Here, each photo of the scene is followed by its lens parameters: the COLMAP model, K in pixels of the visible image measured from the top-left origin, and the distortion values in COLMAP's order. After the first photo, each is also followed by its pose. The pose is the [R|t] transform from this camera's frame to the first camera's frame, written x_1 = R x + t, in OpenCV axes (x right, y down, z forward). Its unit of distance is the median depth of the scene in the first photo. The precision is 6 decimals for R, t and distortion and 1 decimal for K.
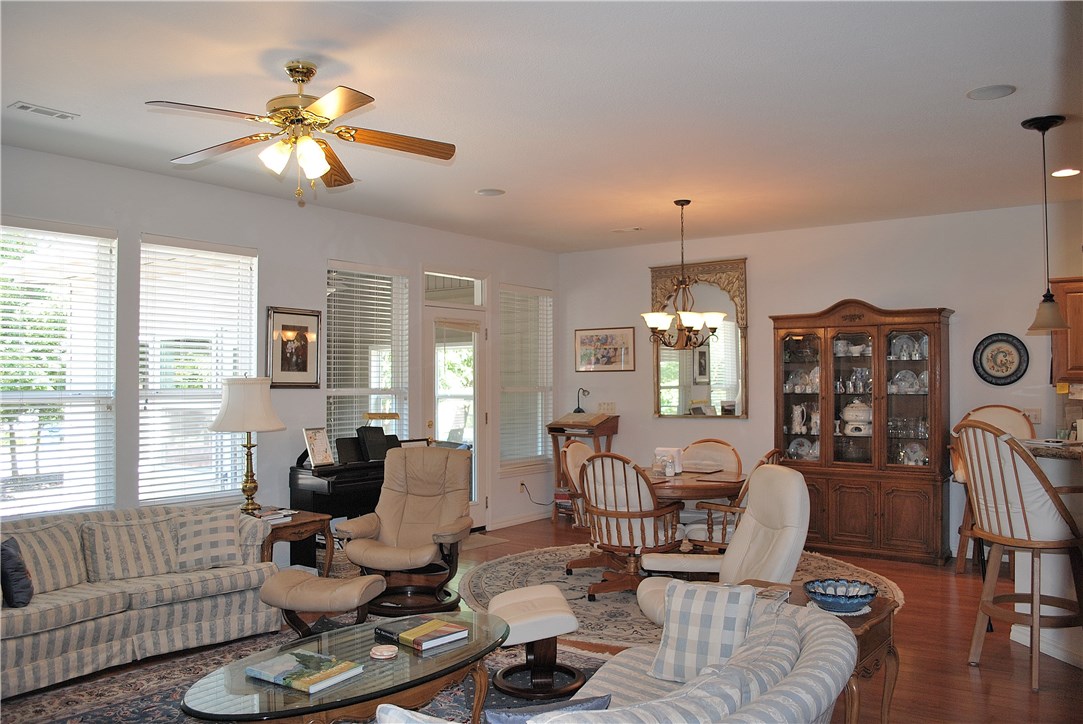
lens RADIAL K [[855.5, 0, 539.5], [0, 855.5, 365.8], [0, 0, 1]] dist [-0.078557, 0.001577]
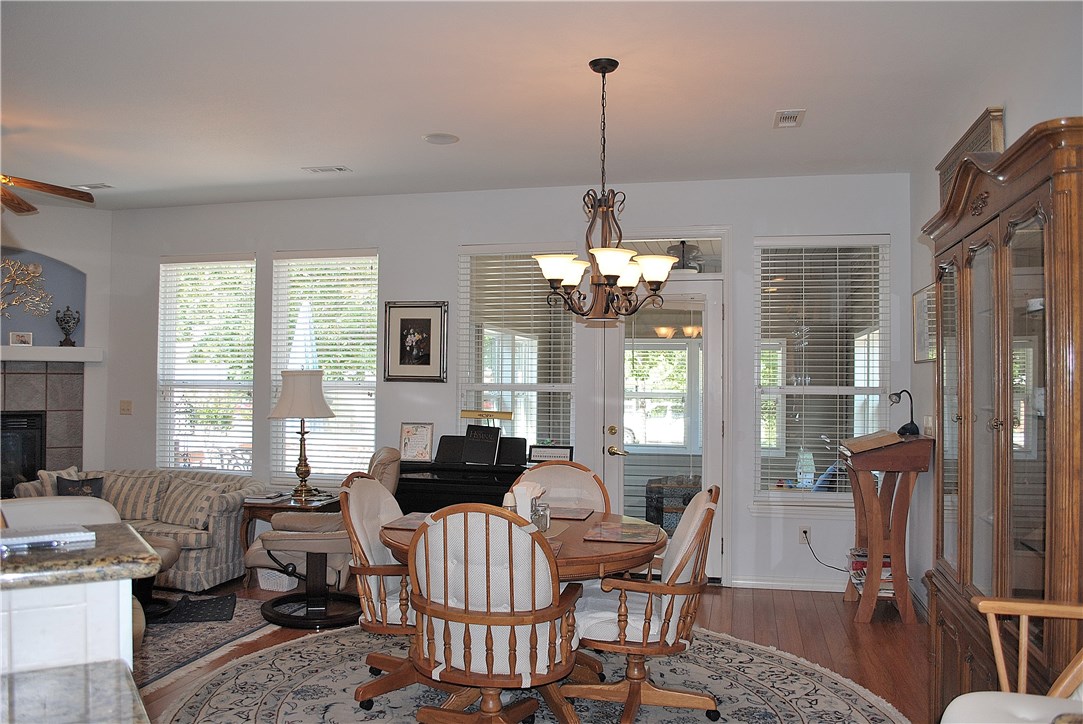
lens RADIAL K [[855.5, 0, 539.5], [0, 855.5, 365.8], [0, 0, 1]] dist [-0.078557, 0.001577]
pose [[0.389658, -0.010977, -0.920894, 0.707884], [0.006653, 0.999936, -0.009105, 0.018479], [0.920936, -0.002579, 0.389706, 0.768710]]
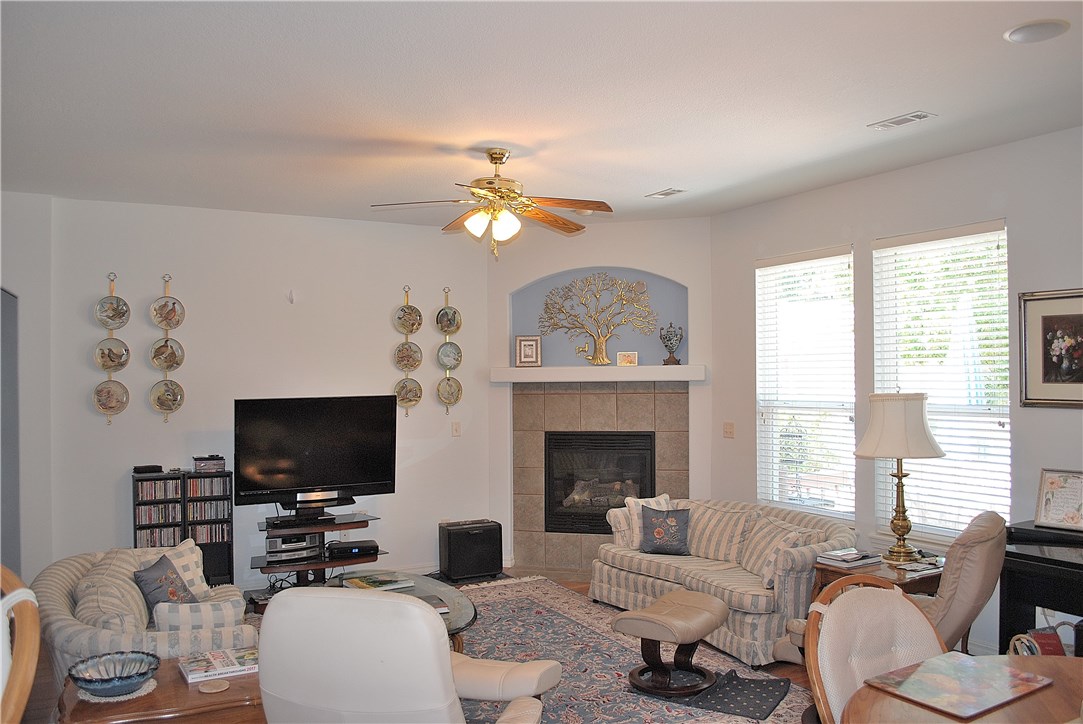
lens RADIAL K [[855.5, 0, 539.5], [0, 855.5, 365.8], [0, 0, 1]] dist [-0.078557, 0.001577]
pose [[-0.419612, -0.005124, -0.907689, 0.496101], [0.024215, 0.999565, -0.016837, -0.006213], [0.907380, -0.029045, -0.419305, 0.925500]]
